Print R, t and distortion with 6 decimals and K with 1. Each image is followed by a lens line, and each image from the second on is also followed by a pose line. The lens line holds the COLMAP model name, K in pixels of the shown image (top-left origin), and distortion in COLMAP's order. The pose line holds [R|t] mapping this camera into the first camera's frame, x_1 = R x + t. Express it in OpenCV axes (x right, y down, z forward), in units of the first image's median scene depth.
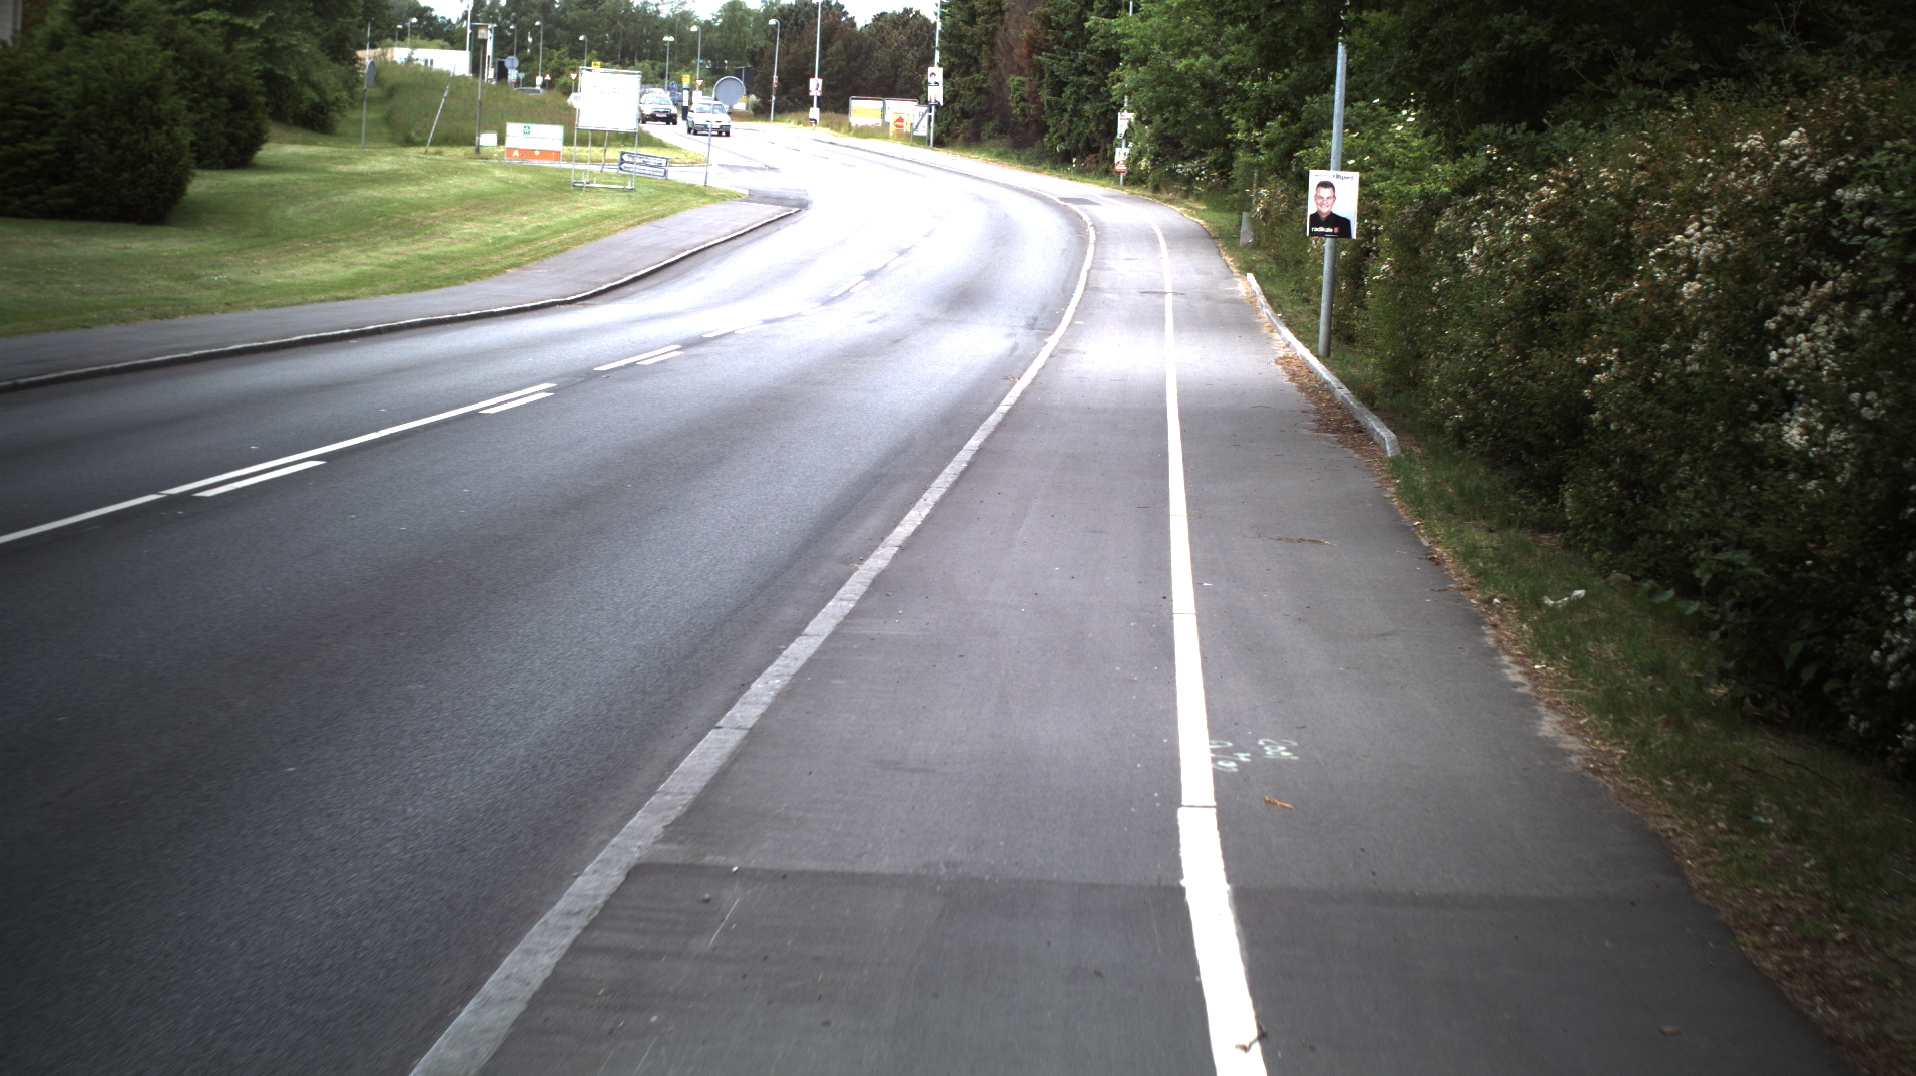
lens RADIAL K [[3412.8, 0, 958.0], [0, 3412.8, 538.0], [0, 0, 1]] dist [-0.304169, 0.550342]
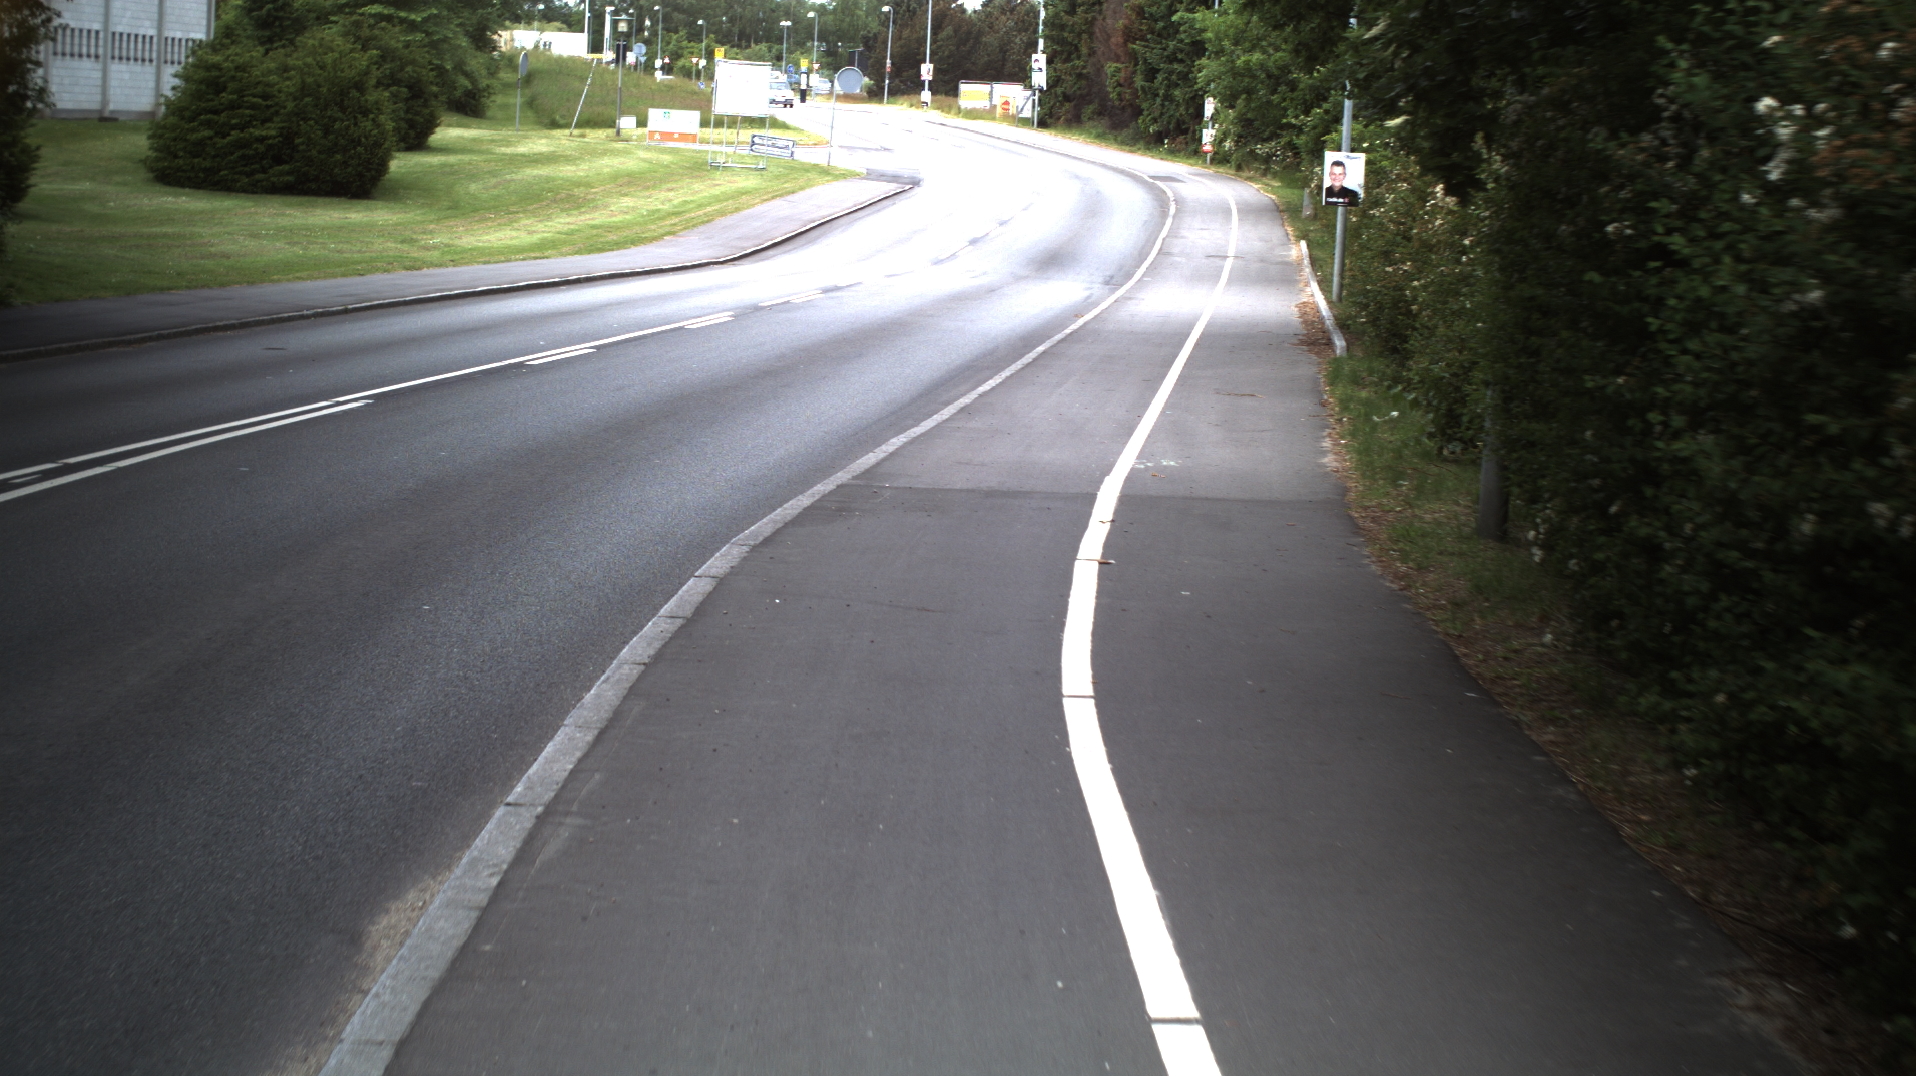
lens RADIAL K [[3412.8, 0, 958.0], [0, 3412.8, 538.0], [0, 0, 1]] dist [-0.304169, 0.550342]
pose [[0.999461, 0.000514, -0.032822, 0.005594], [-0.000315, 0.999982, 0.006071, 0.013469], [0.032825, -0.006057, 0.999443, -0.129857]]
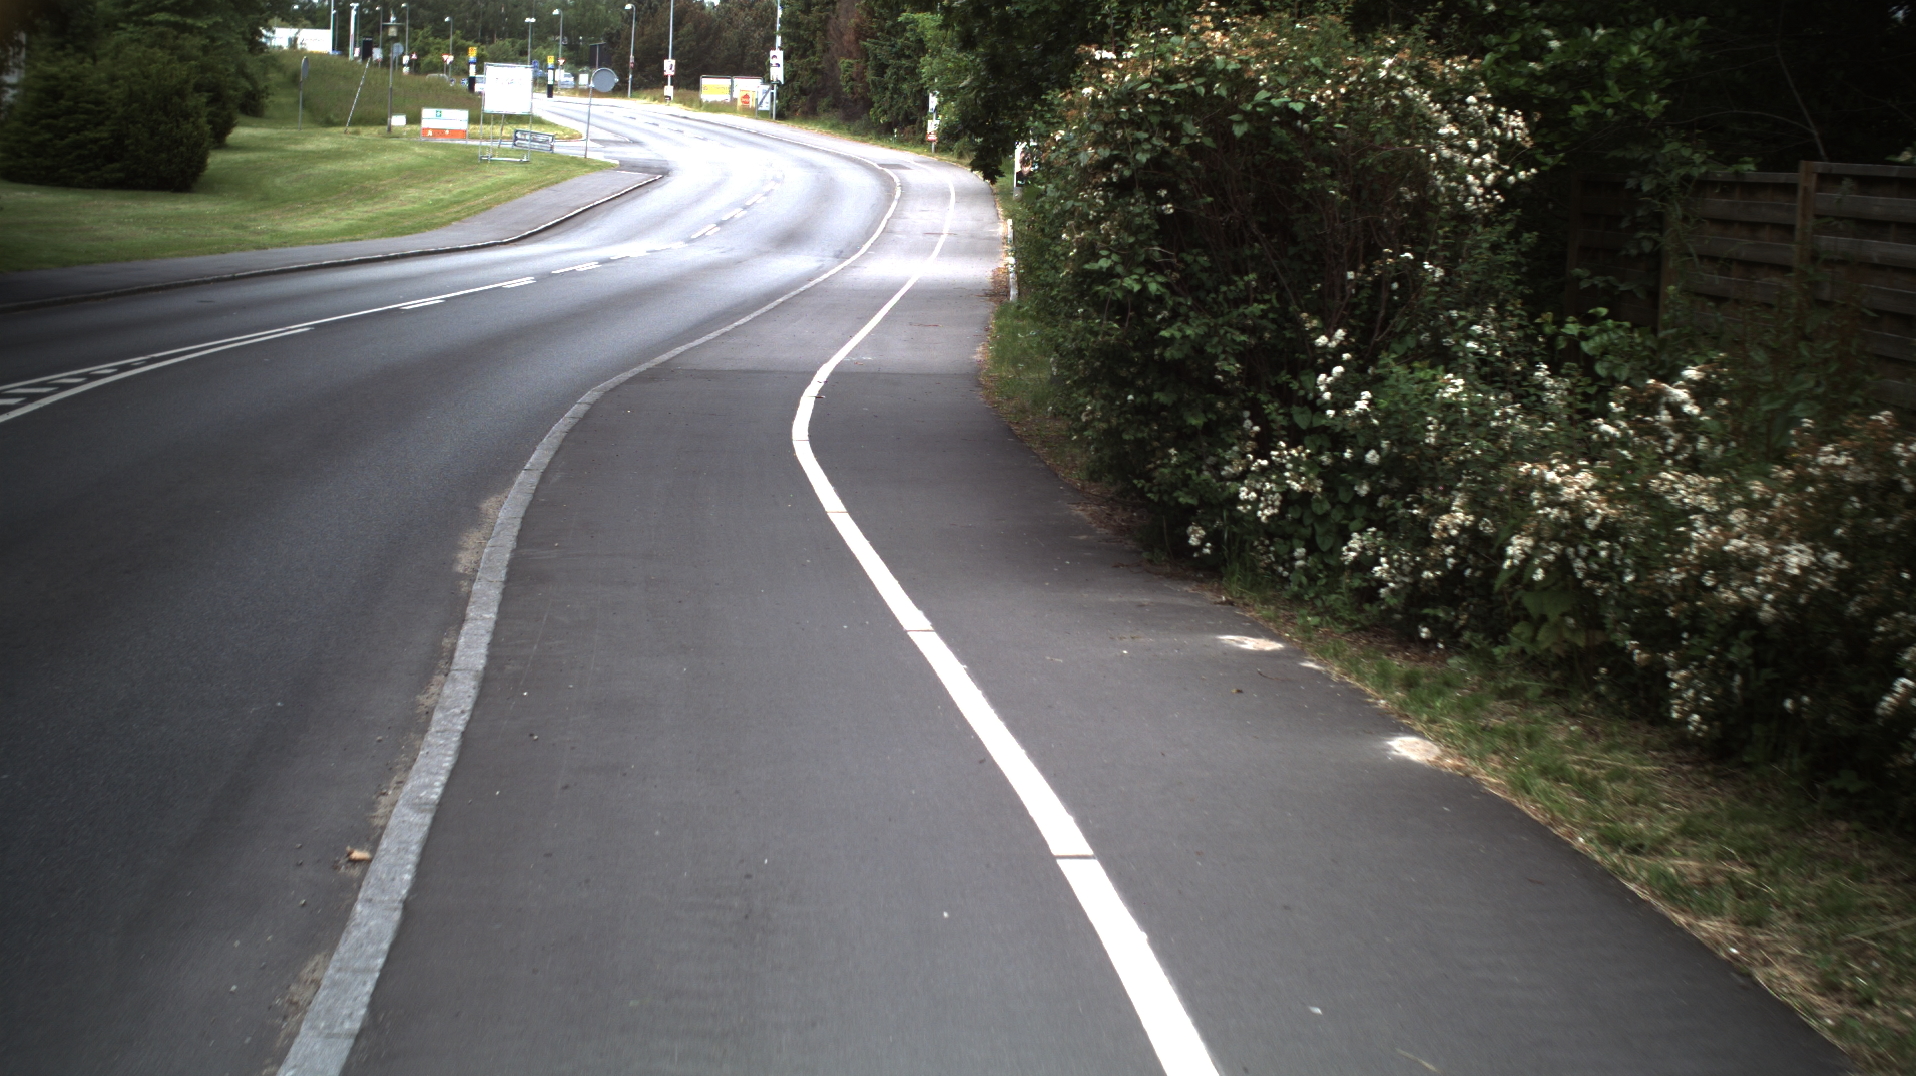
lens RADIAL K [[3412.8, 0, 958.0], [0, 3412.8, 538.0], [0, 0, 1]] dist [-0.304169, 0.550342]
pose [[0.998995, -0.015393, 0.042098, 0.006988], [0.014983, 0.999837, 0.010050, 0.026470], [-0.042246, -0.009409, 0.999063, -0.260605]]
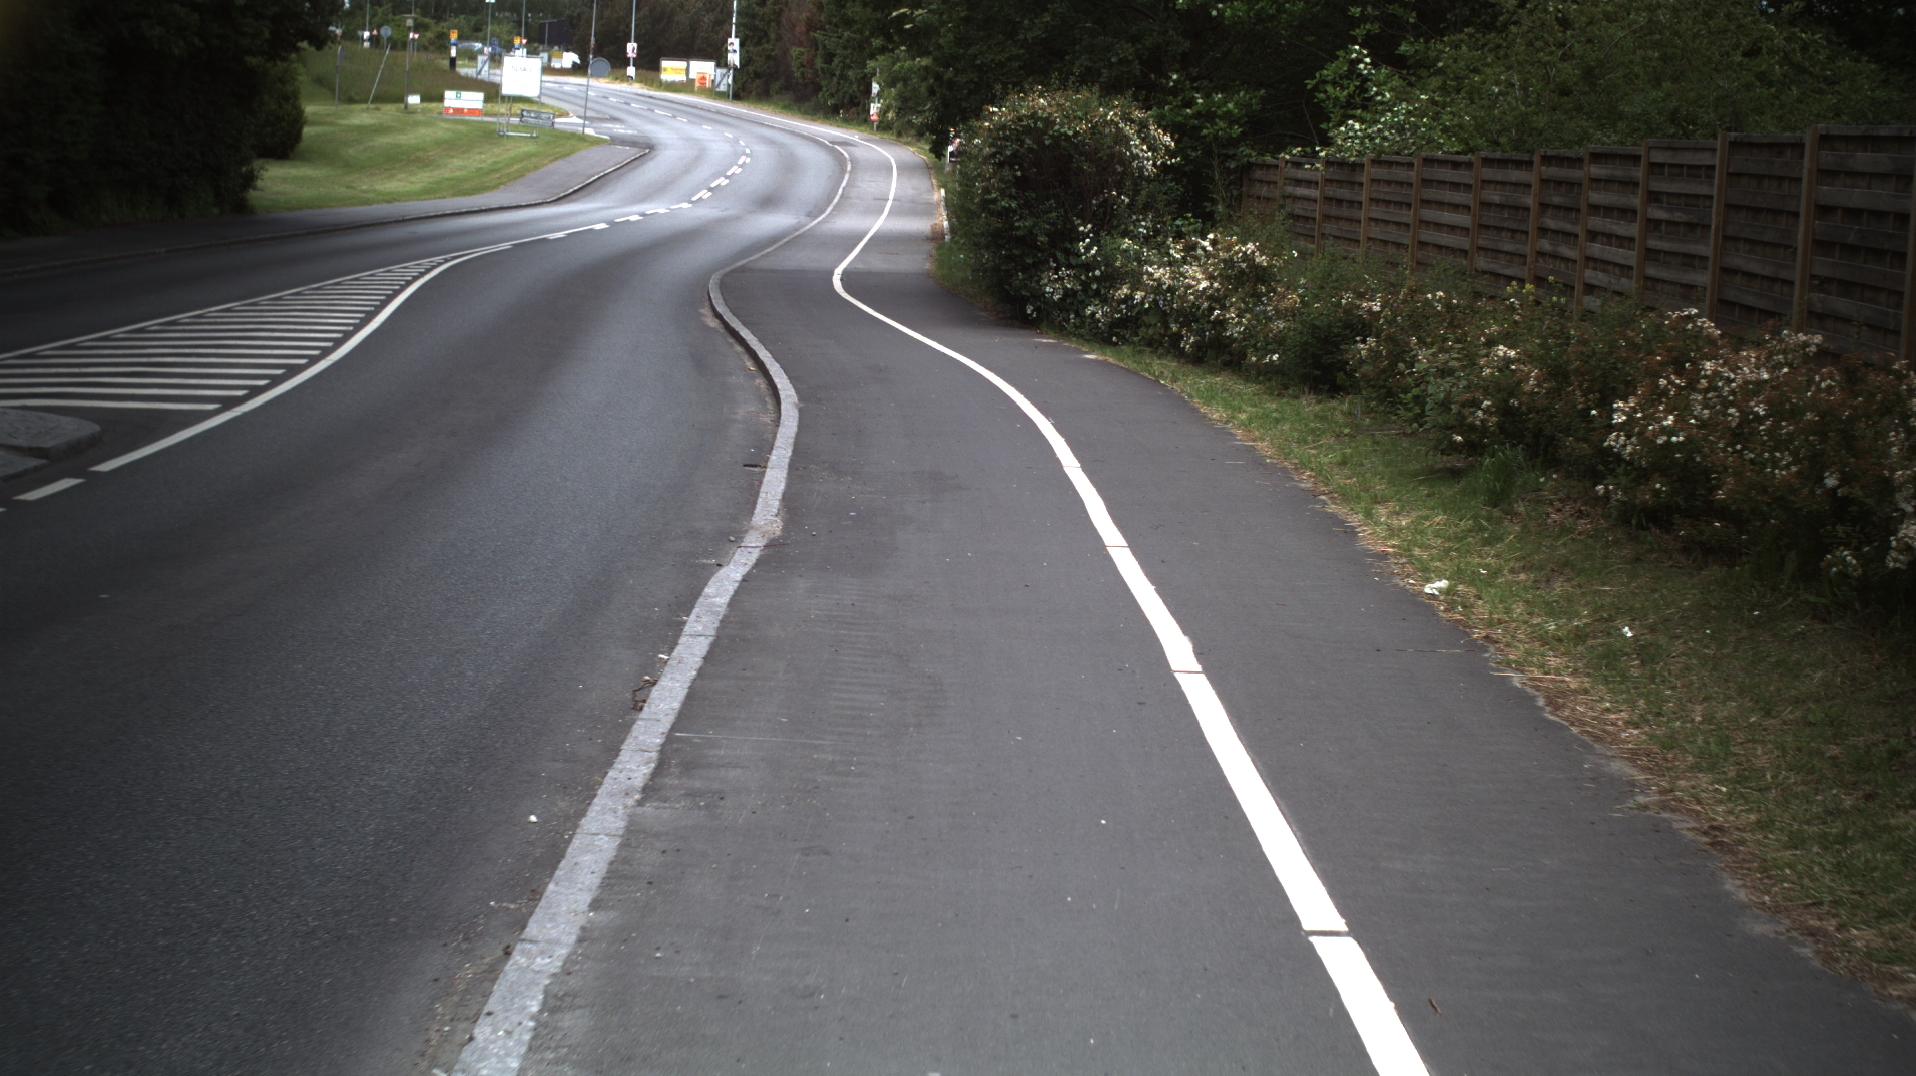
lens RADIAL K [[3412.8, 0, 958.0], [0, 3412.8, 538.0], [0, 0, 1]] dist [-0.304169, 0.550342]
pose [[0.997913, -0.007213, 0.064168, -0.010470], [0.006085, 0.999824, 0.017765, 0.050348], [-0.064285, -0.017337, 0.997781, -0.521009]]
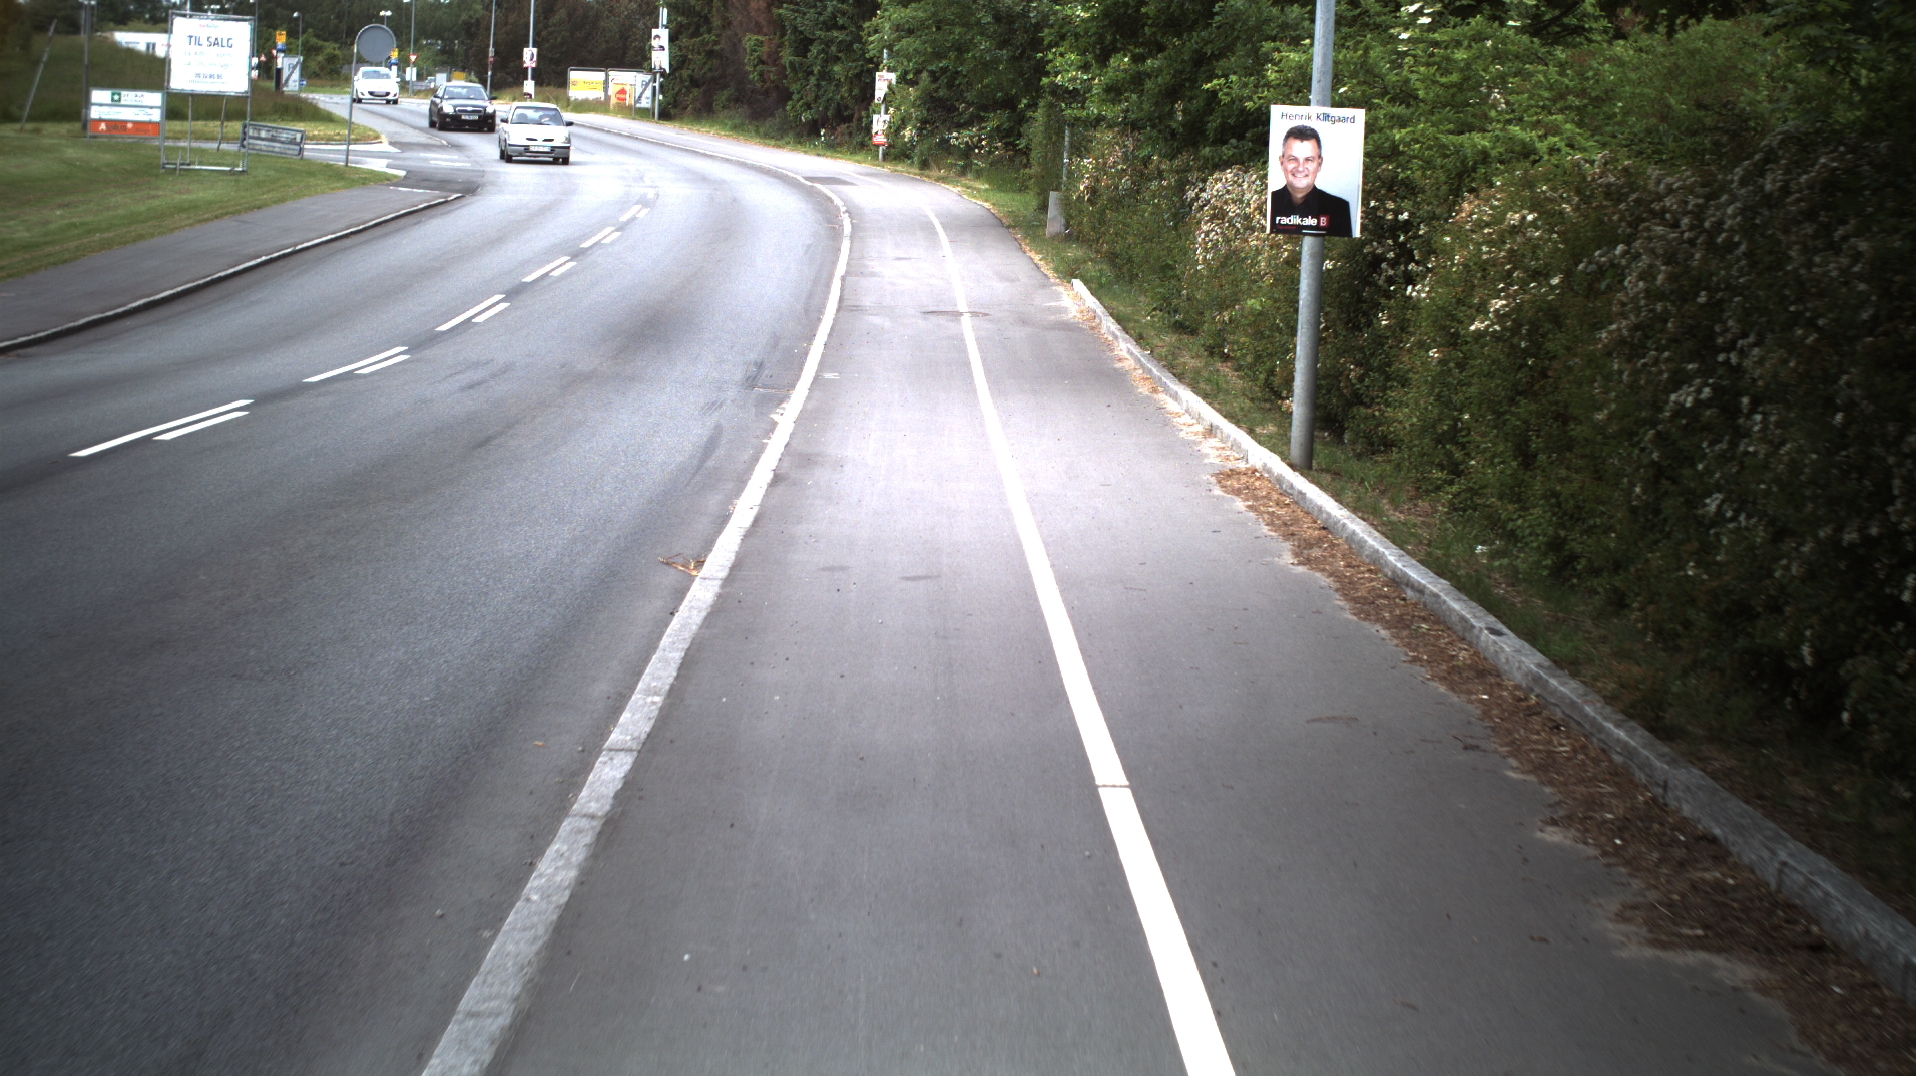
lens RADIAL K [[3412.8, 0, 958.0], [0, 3412.8, 538.0], [0, 0, 1]] dist [-0.304169, 0.550342]
pose [[0.997309, -0.014616, 0.071838, 0.009391], [0.014275, 0.999884, 0.005266, -0.024521], [-0.071906, -0.004226, 0.997402, 0.260184]]
